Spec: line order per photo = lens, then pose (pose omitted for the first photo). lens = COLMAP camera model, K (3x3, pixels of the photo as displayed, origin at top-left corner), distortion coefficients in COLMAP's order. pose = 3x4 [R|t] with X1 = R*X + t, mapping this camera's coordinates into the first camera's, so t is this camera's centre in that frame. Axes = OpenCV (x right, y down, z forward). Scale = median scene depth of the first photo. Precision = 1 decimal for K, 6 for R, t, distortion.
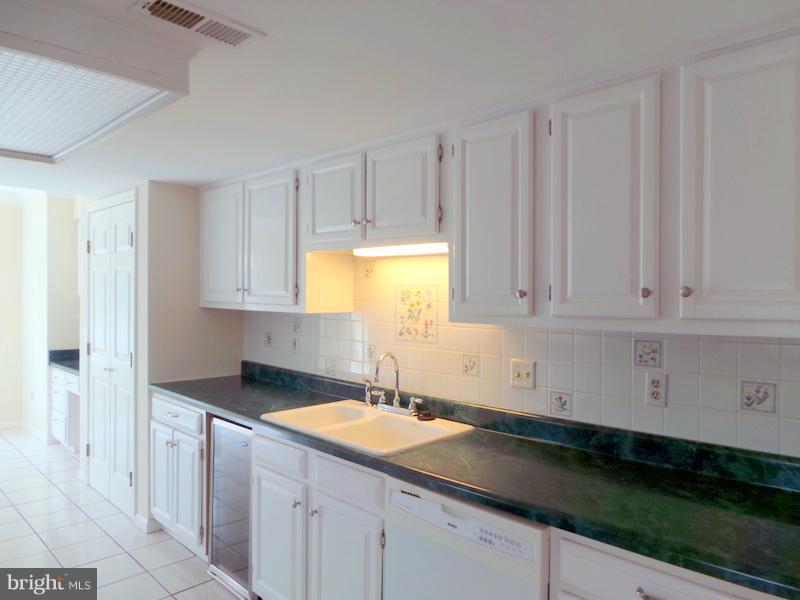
lens RADIAL K [[572.8, 0, 401.9], [0, 572.8, 301.9], [0, 0, 1]] dist [0.020293, 0.004786]
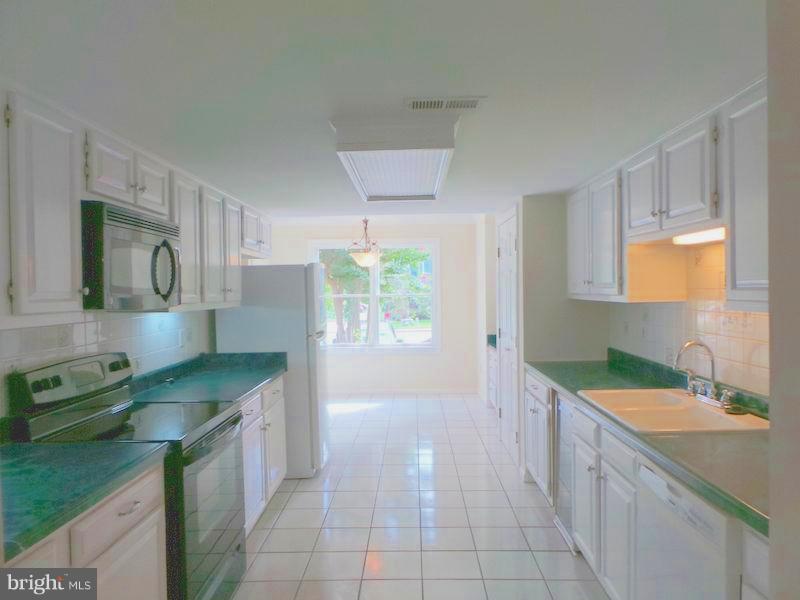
lens RADIAL K [[572.8, 0, 393.6], [0, 572.8, 298.2], [0, 0, 1]] dist [0.020293, 0.004786]
pose [[0.692541, -0.012831, -0.721265, 0.290418], [0.015022, 0.999882, -0.003363, 0.008377], [0.721222, -0.008506, 0.692651, -0.055740]]
